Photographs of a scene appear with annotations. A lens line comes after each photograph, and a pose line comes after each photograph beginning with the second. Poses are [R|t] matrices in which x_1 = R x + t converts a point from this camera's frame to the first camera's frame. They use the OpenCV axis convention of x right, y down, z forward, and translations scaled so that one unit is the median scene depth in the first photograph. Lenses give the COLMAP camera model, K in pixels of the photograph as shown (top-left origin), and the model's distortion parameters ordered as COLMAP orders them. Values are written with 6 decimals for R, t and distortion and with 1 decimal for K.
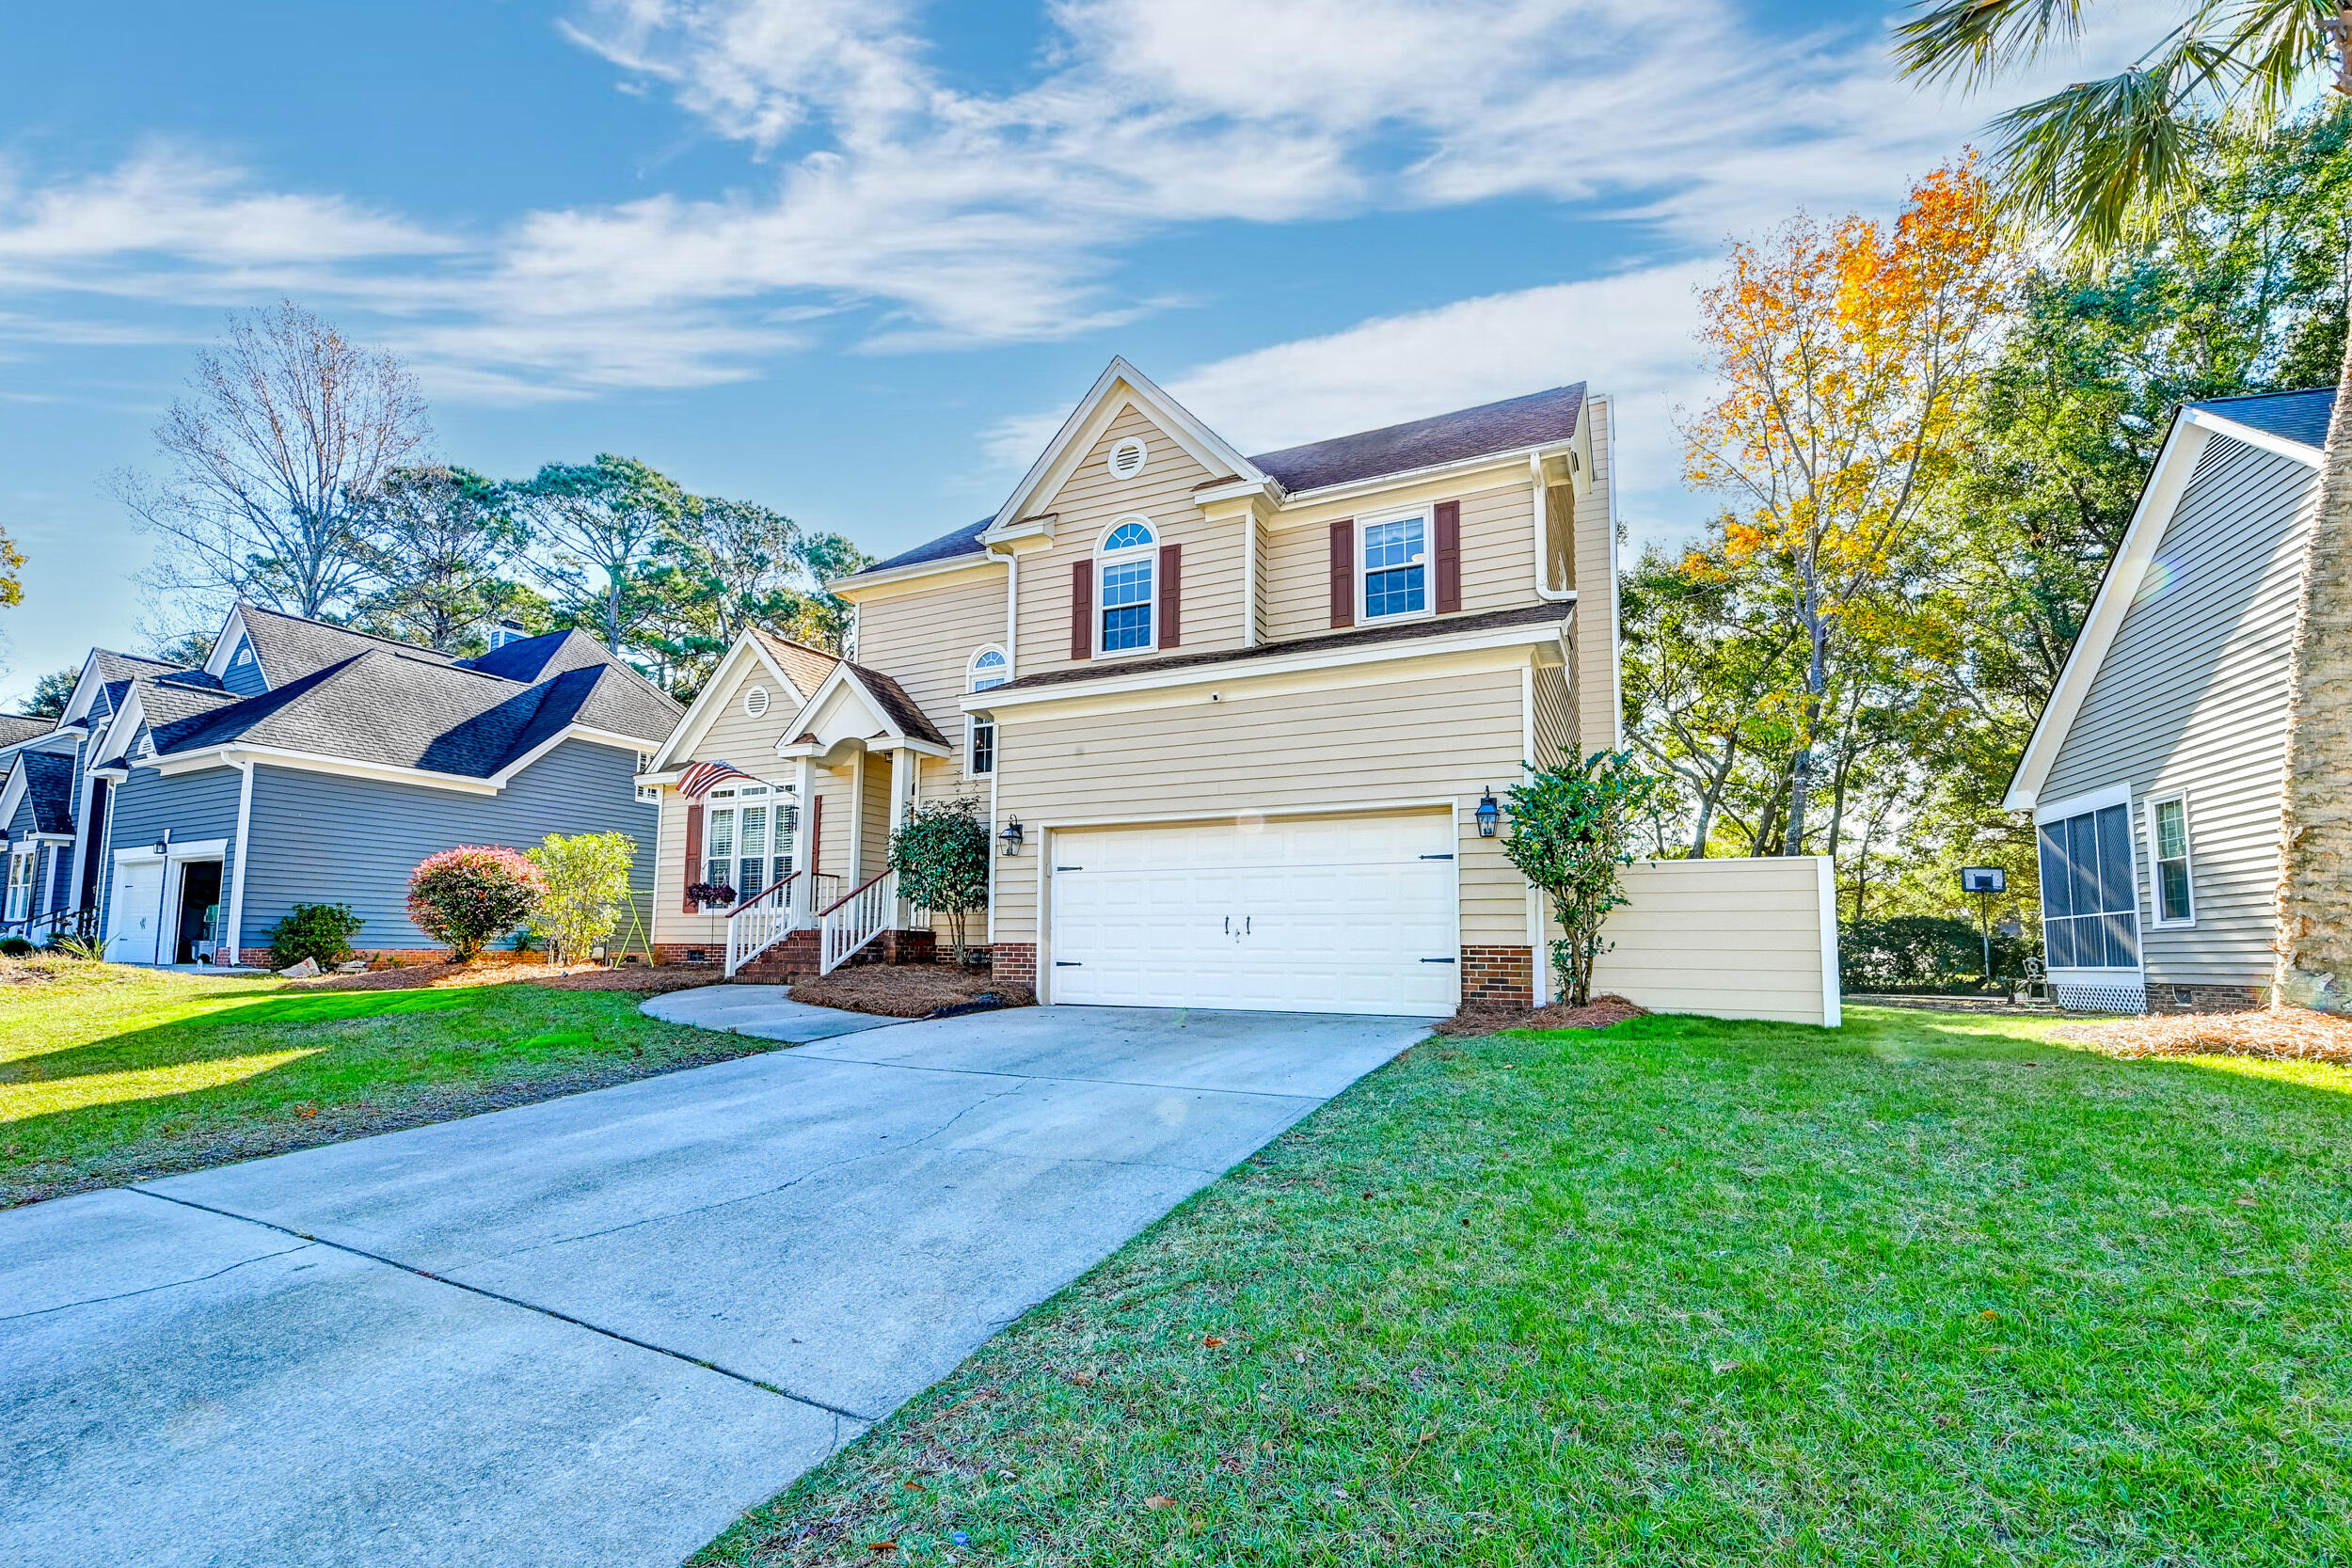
lens RADIAL K [[1028.4, 0, 1159.5], [0, 1028.4, 800.2], [0, 0, 1]] dist [-0.002925, -0.000763]
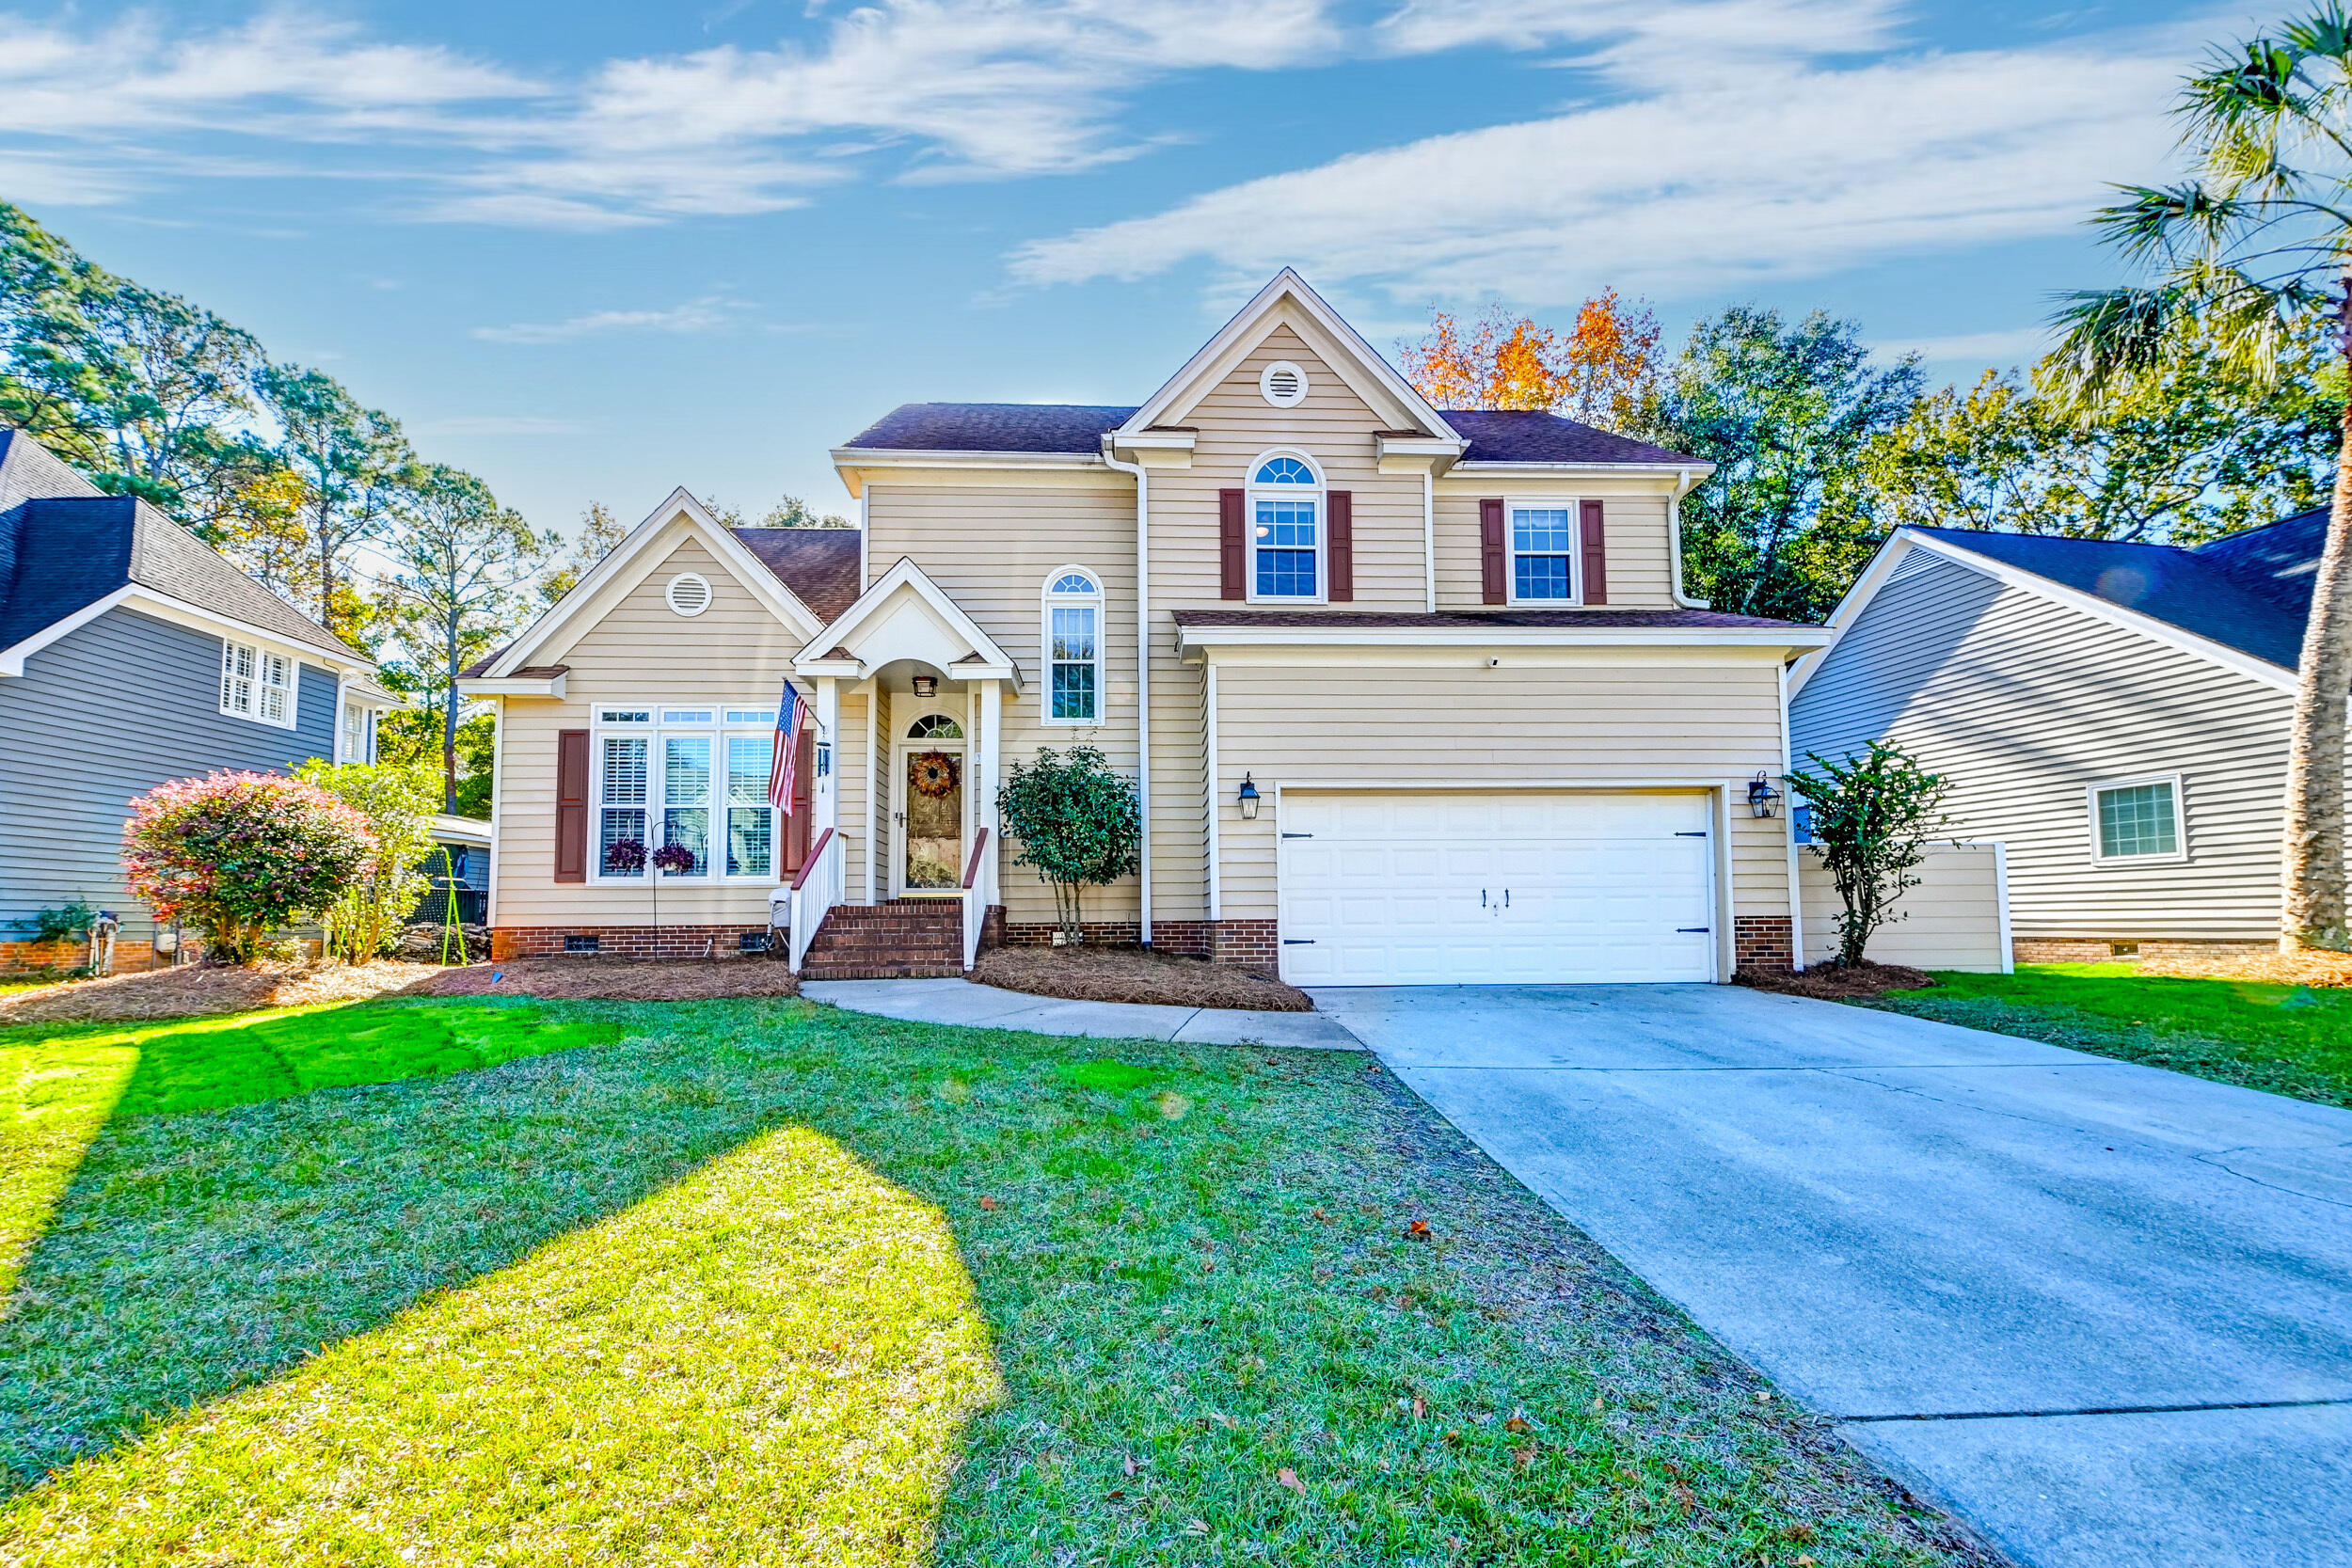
lens RADIAL K [[1028.4, 0, 1159.5], [0, 1028.4, 800.2], [0, 0, 1]] dist [-0.002925, -0.000763]
pose [[0.877936, 0.042812, 0.476861, -0.586155], [-0.055659, 0.998367, 0.012841, 0.029583], [-0.475533, -0.037815, 0.878885, 0.260008]]
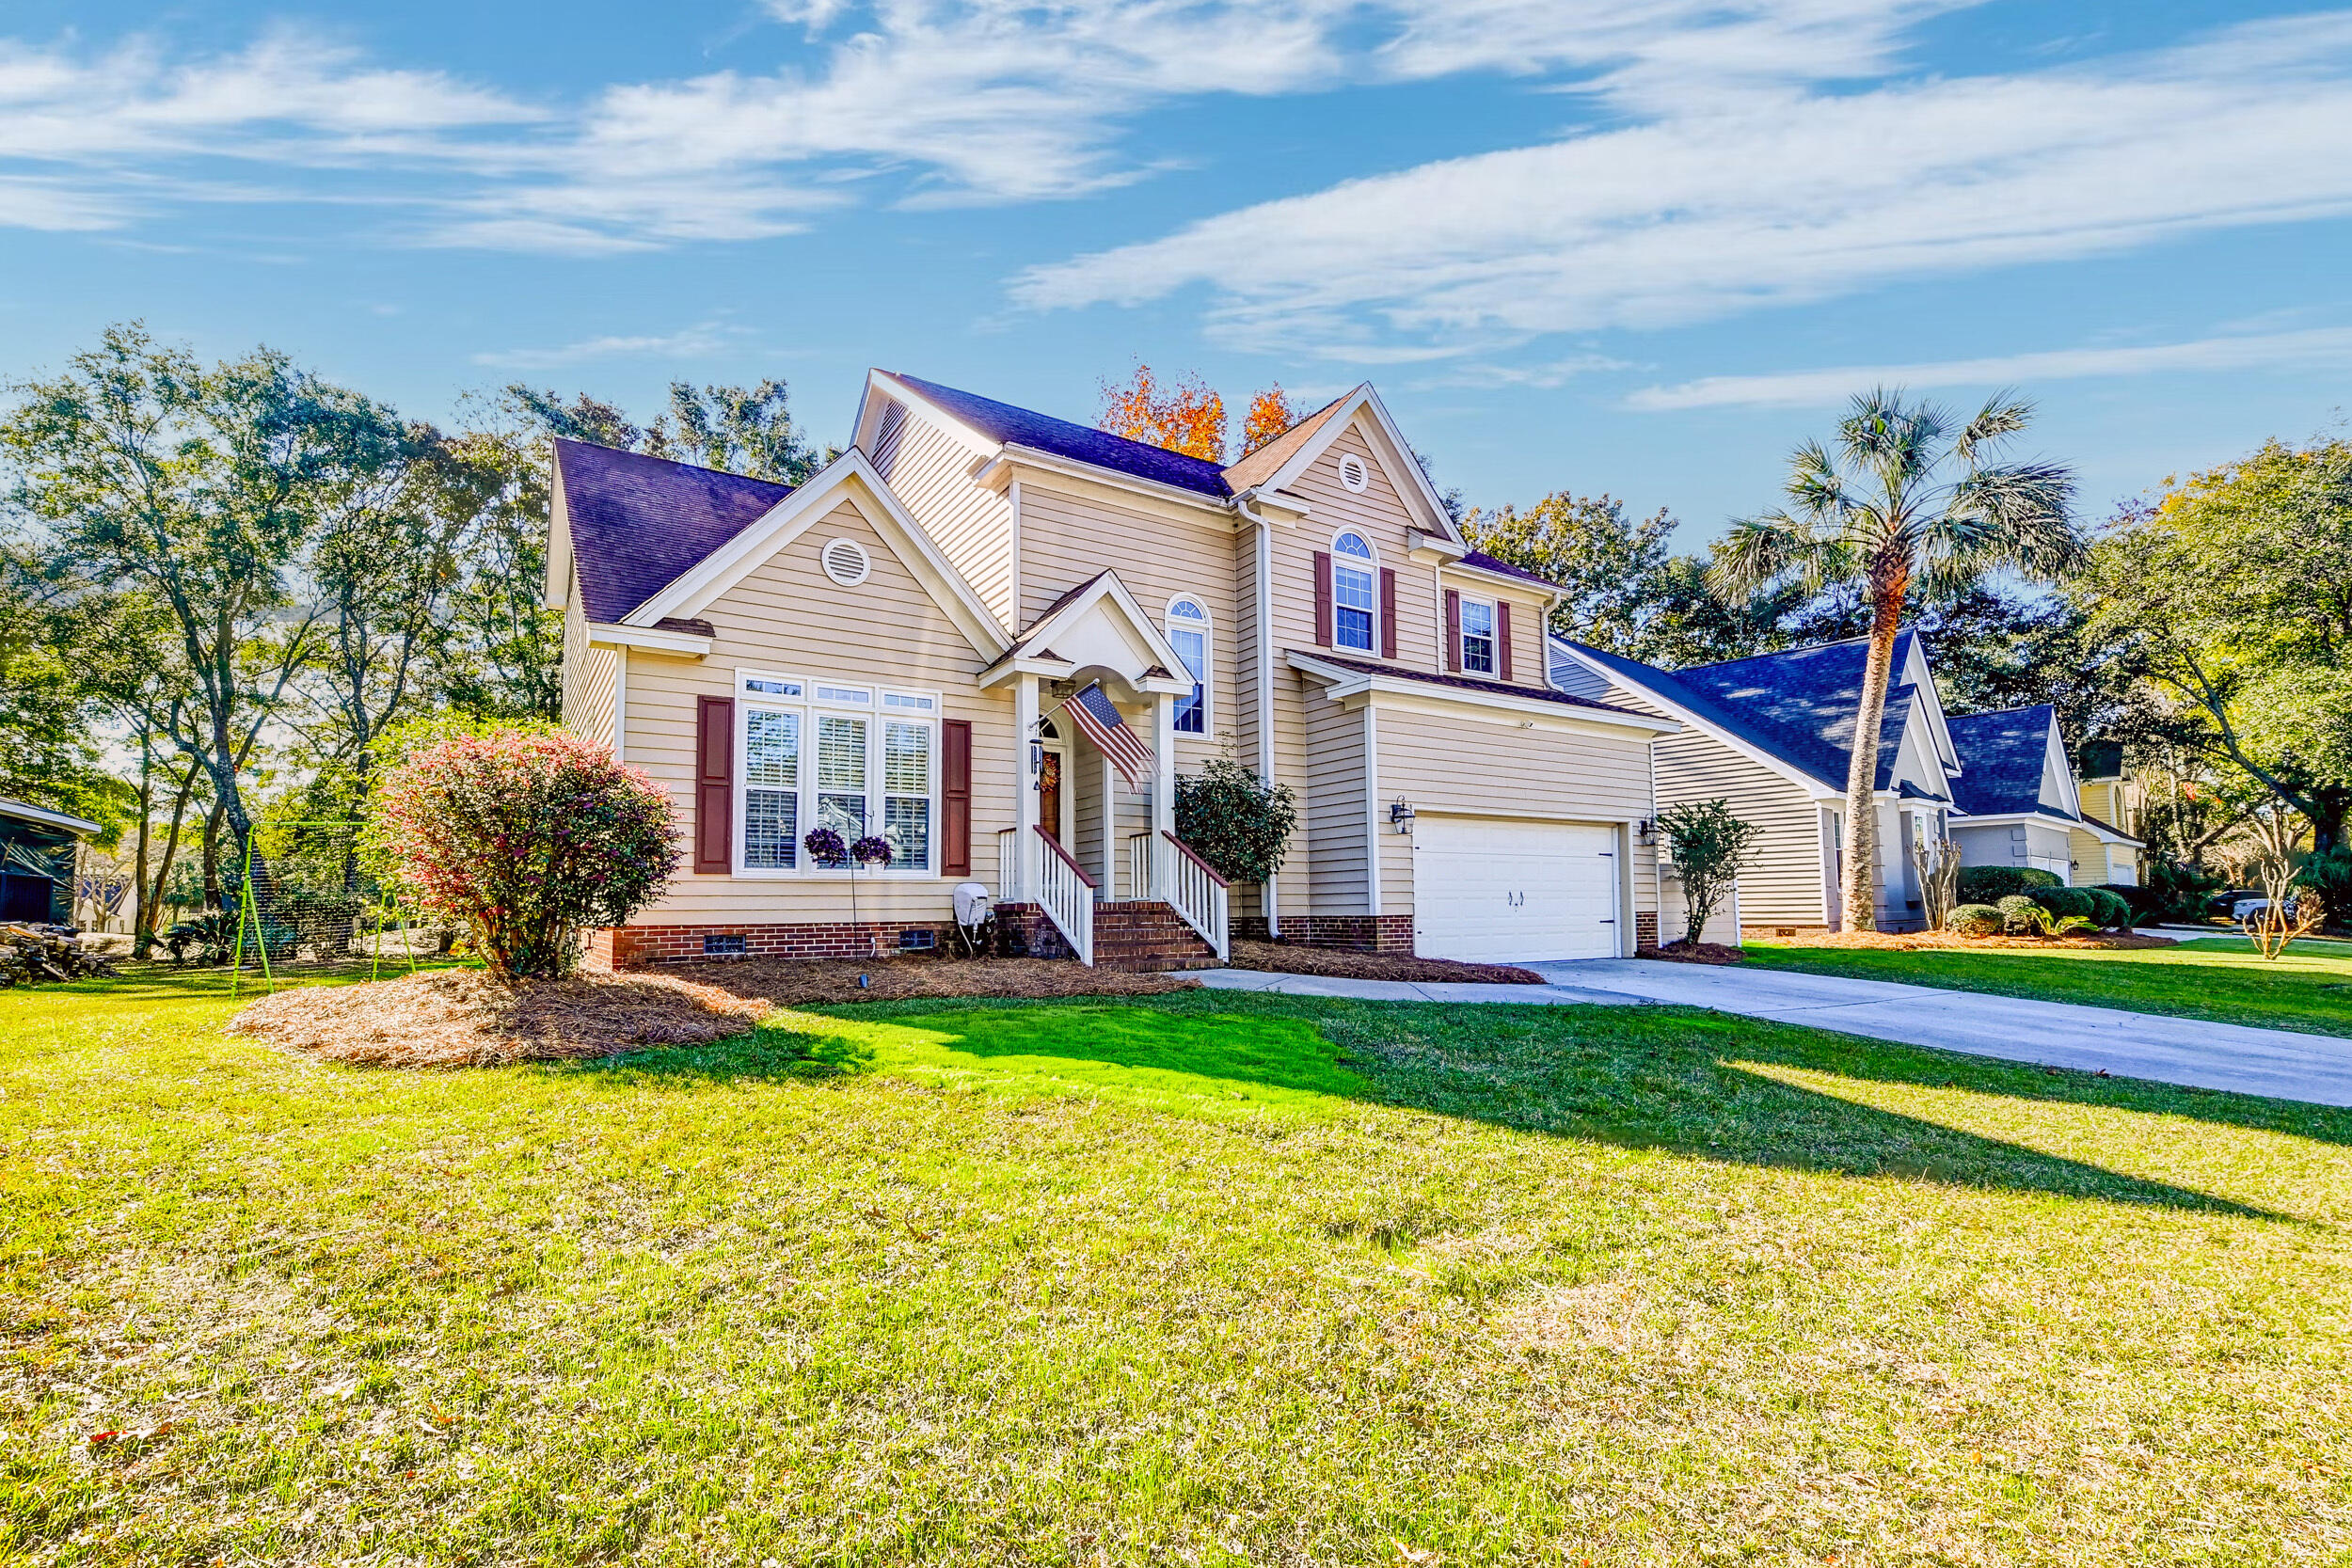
lens RADIAL K [[1029.1, 0, 1176.0], [0, 1029.1, 784.0], [0, 0, 1]] dist [-0.002288, -0.000151]
pose [[0.510893, 0.092798, 0.854621, -1.118542], [-0.112090, 0.992860, -0.040800, 0.068393], [-0.852305, -0.074950, 0.517647, 0.610282]]
